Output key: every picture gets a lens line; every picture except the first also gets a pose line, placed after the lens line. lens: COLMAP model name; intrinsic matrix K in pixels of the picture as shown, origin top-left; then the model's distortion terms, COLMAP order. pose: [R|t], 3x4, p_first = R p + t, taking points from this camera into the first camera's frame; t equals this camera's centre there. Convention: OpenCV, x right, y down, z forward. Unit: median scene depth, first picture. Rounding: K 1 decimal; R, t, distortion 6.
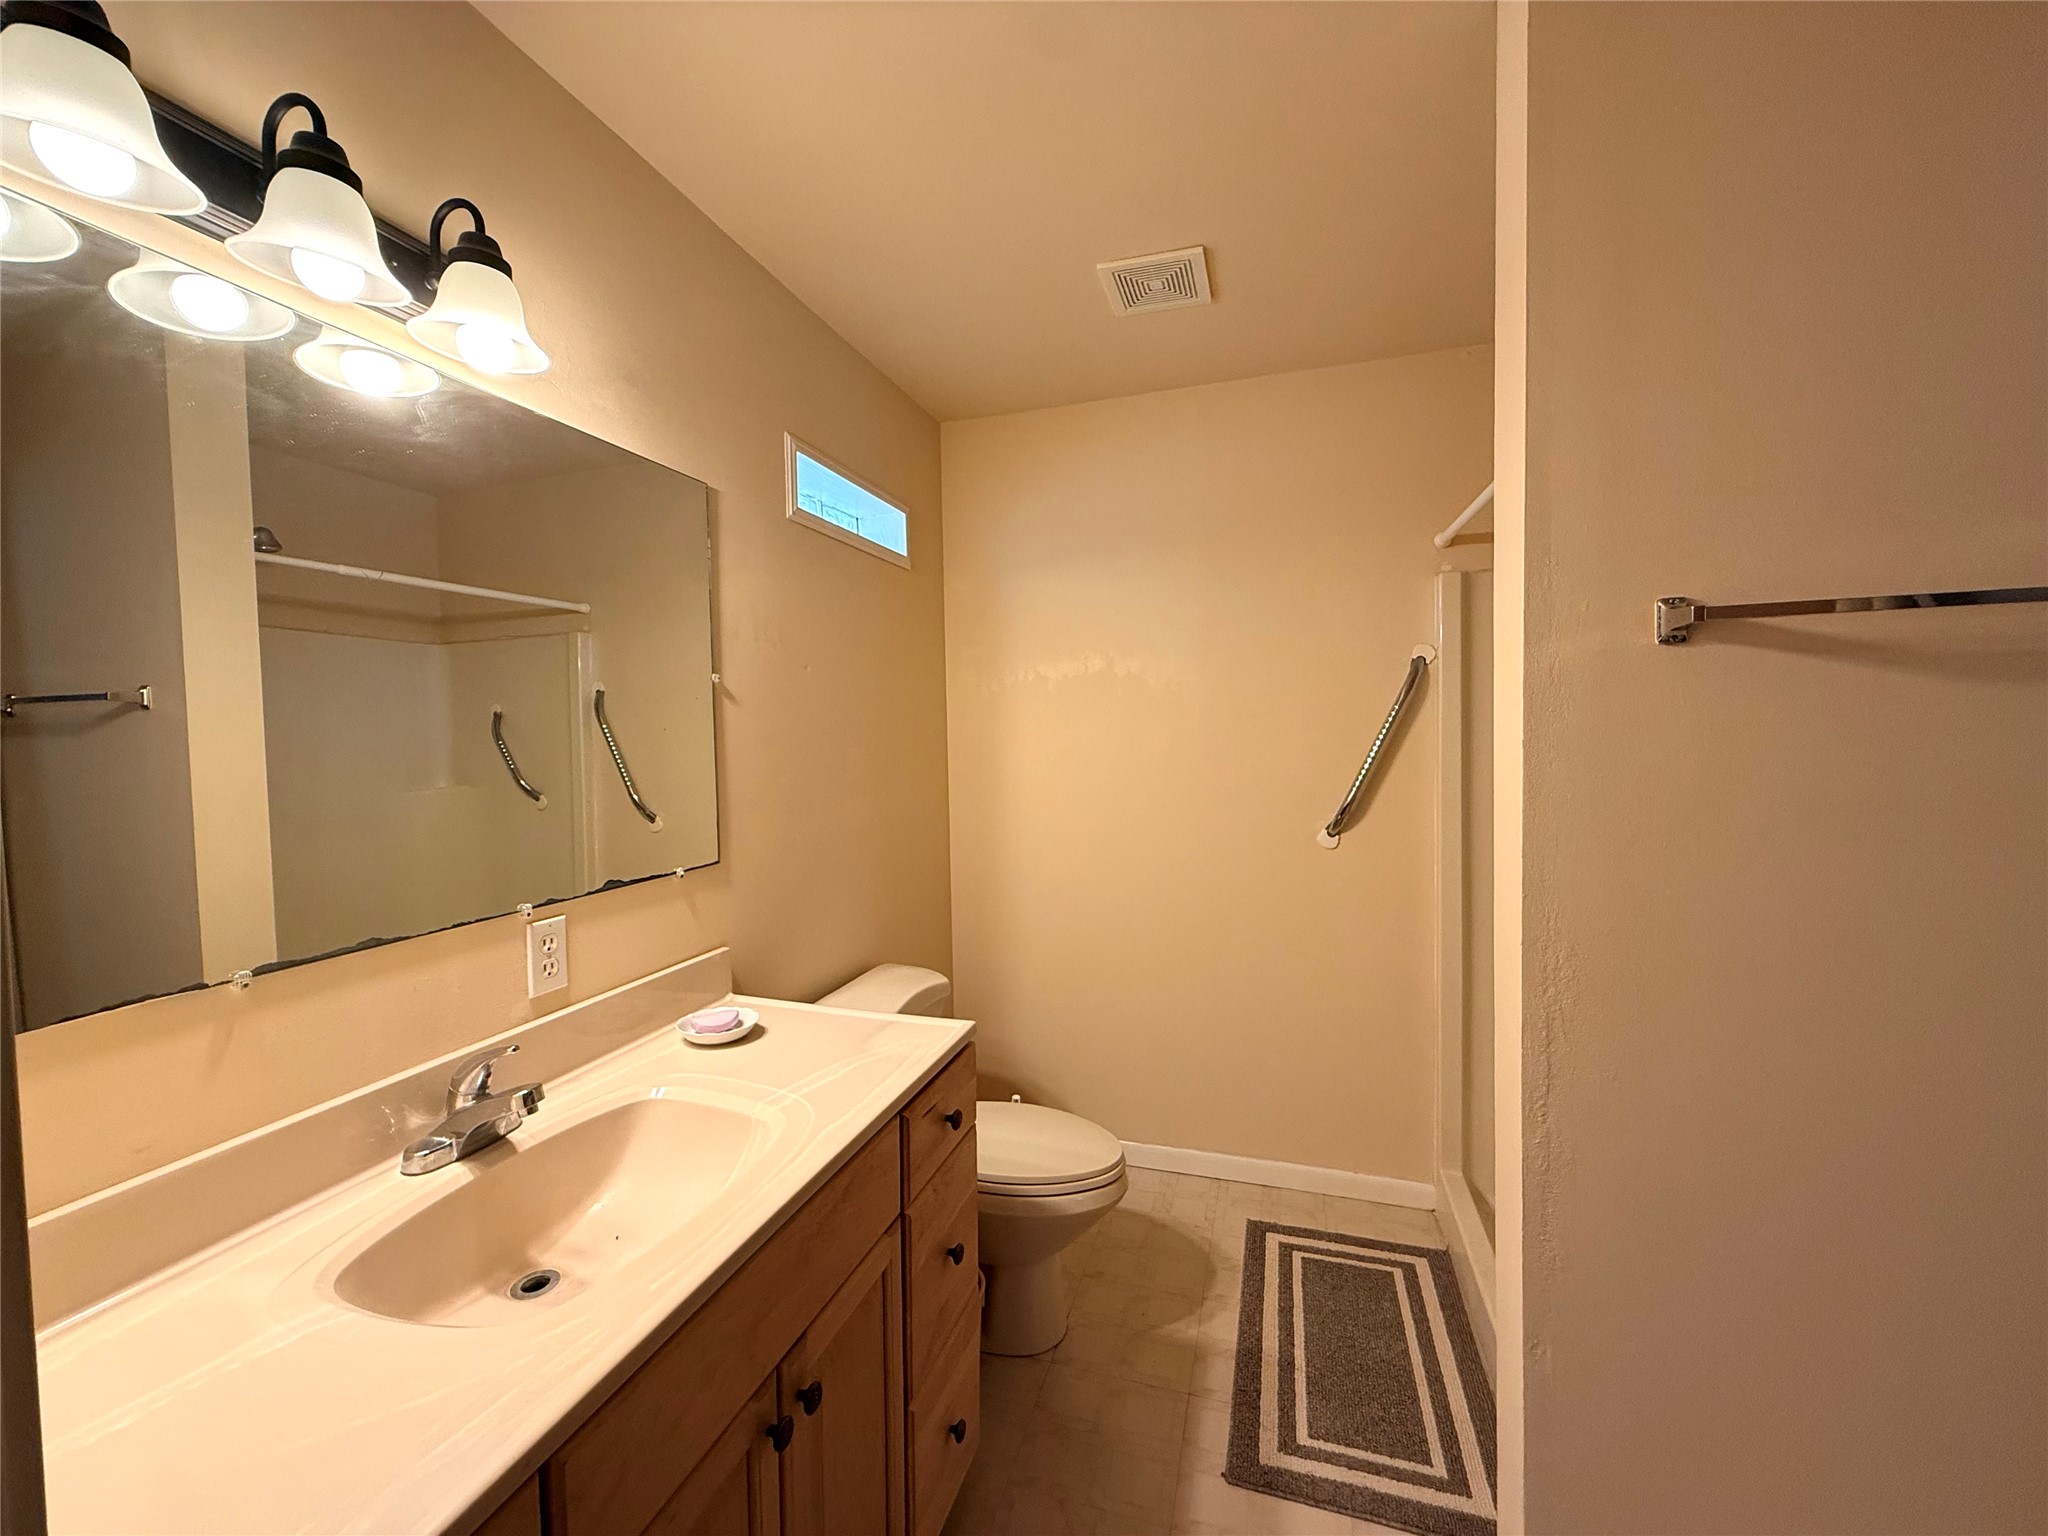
lens RADIAL K [[814.5, 0, 1019.1], [0, 814.5, 766.6], [0, 0, 1]] dist [0.000208, 0.000013]
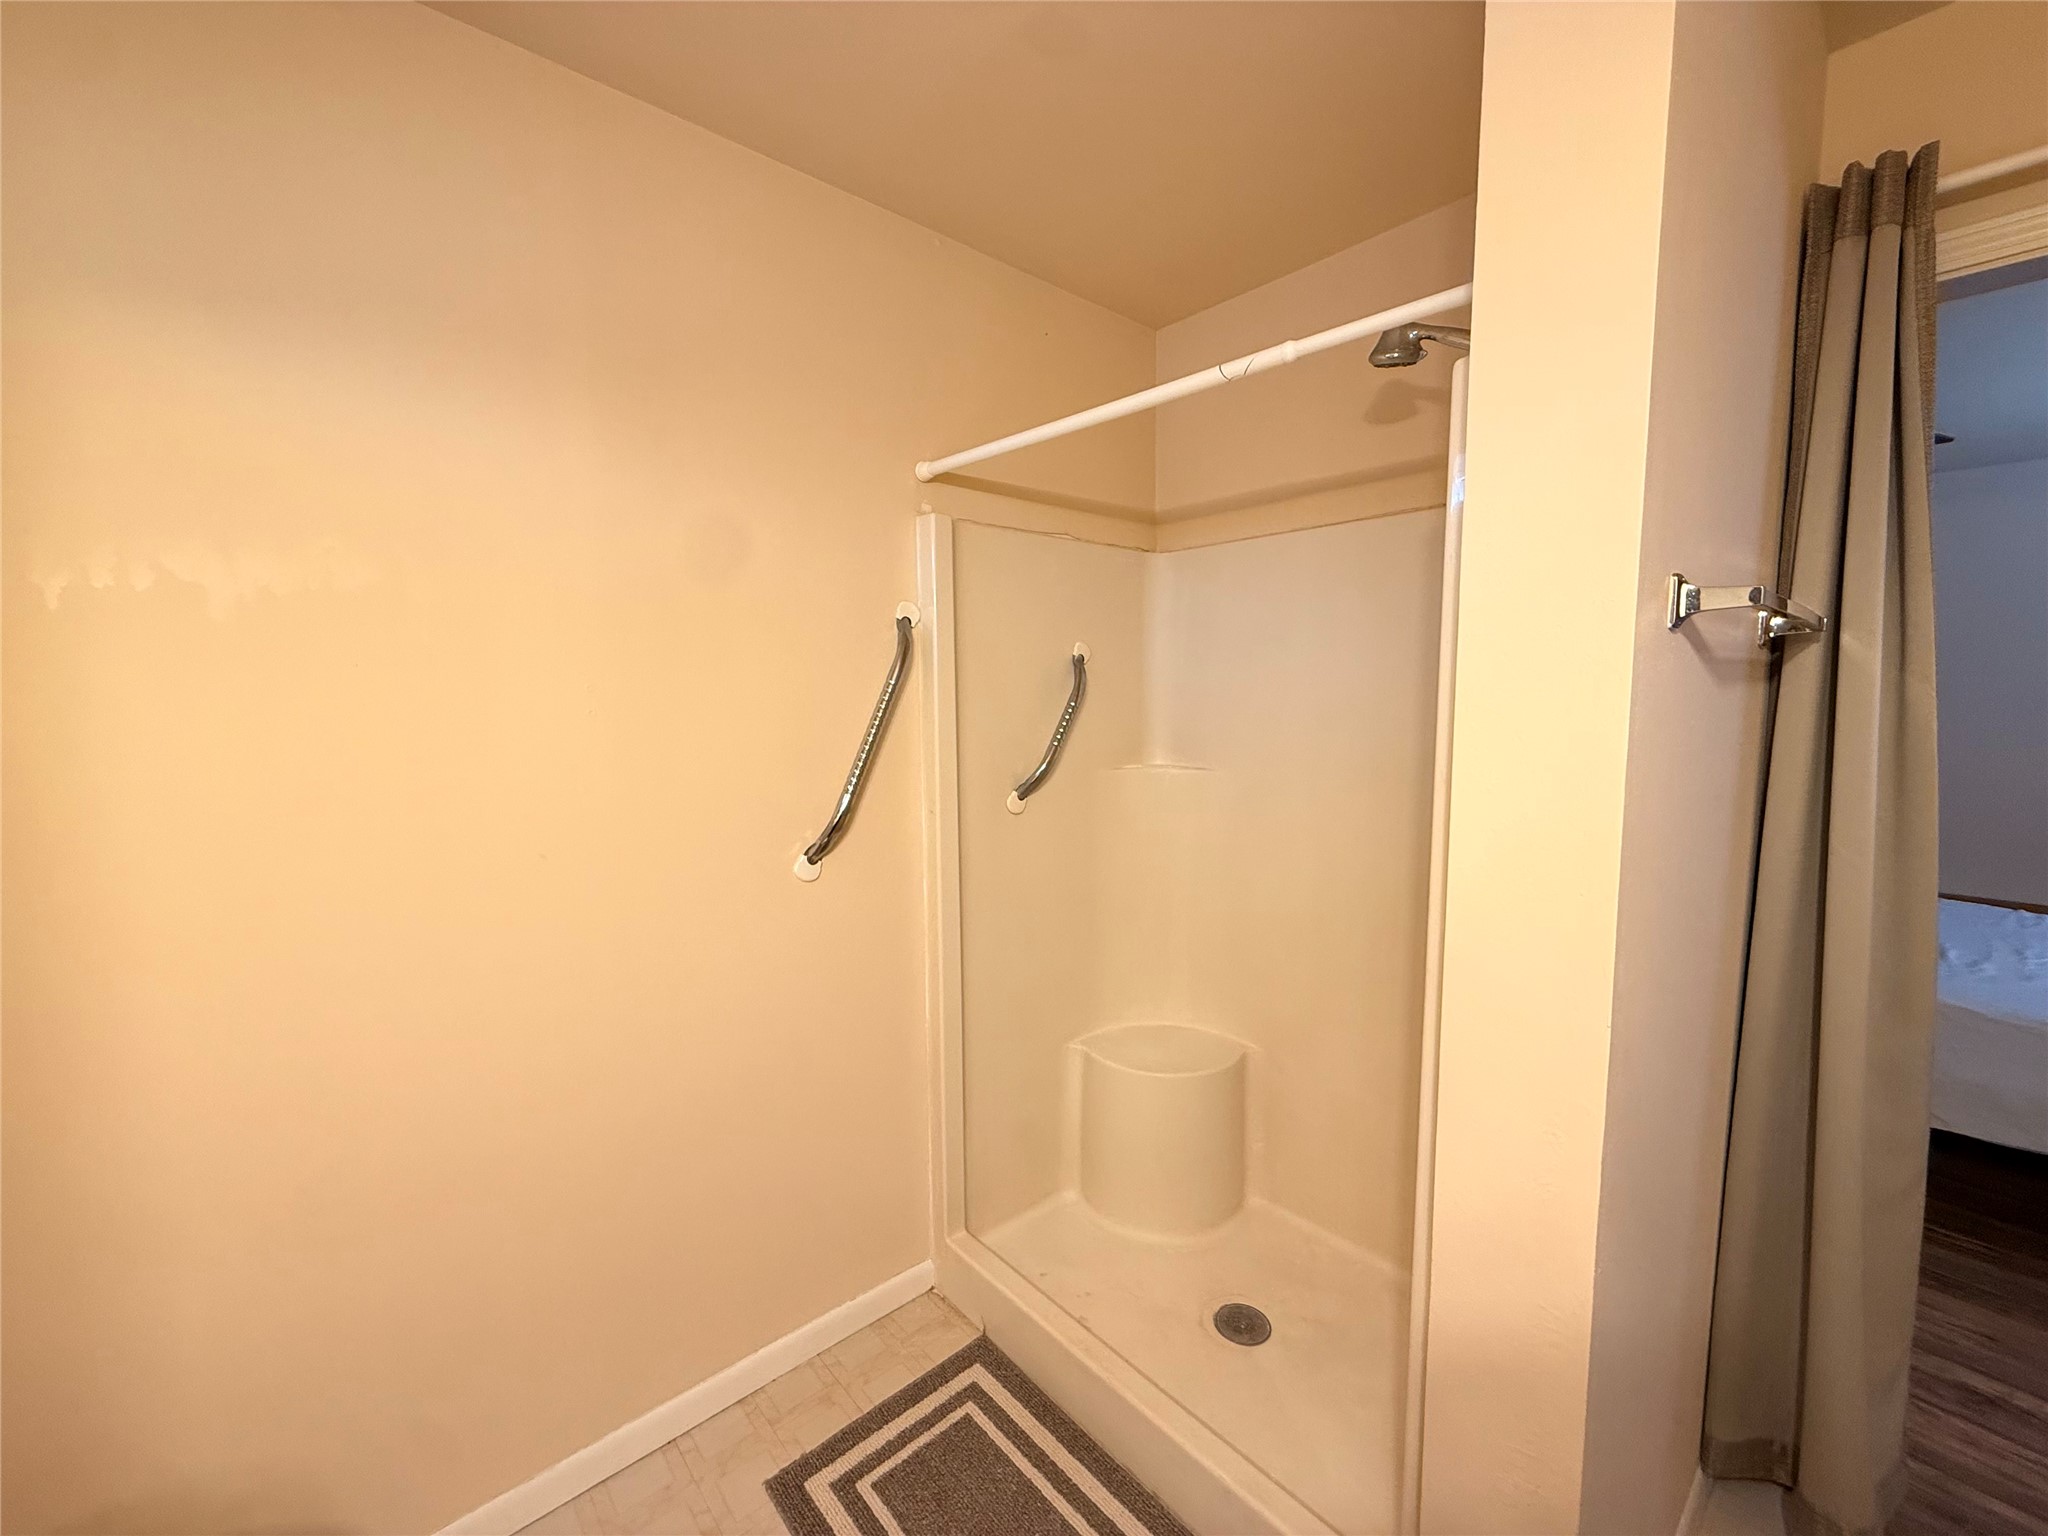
lens RADIAL K [[814.5, 0, 1019.1], [0, 814.5, 766.6], [0, 0, 1]] dist [0.000208, 0.000013]
pose [[0.512556, -0.068656, 0.855905, -0.130257], [0.029314, 0.997616, 0.062469, -0.040096], [-0.858153, -0.006929, 0.513347, 0.524477]]
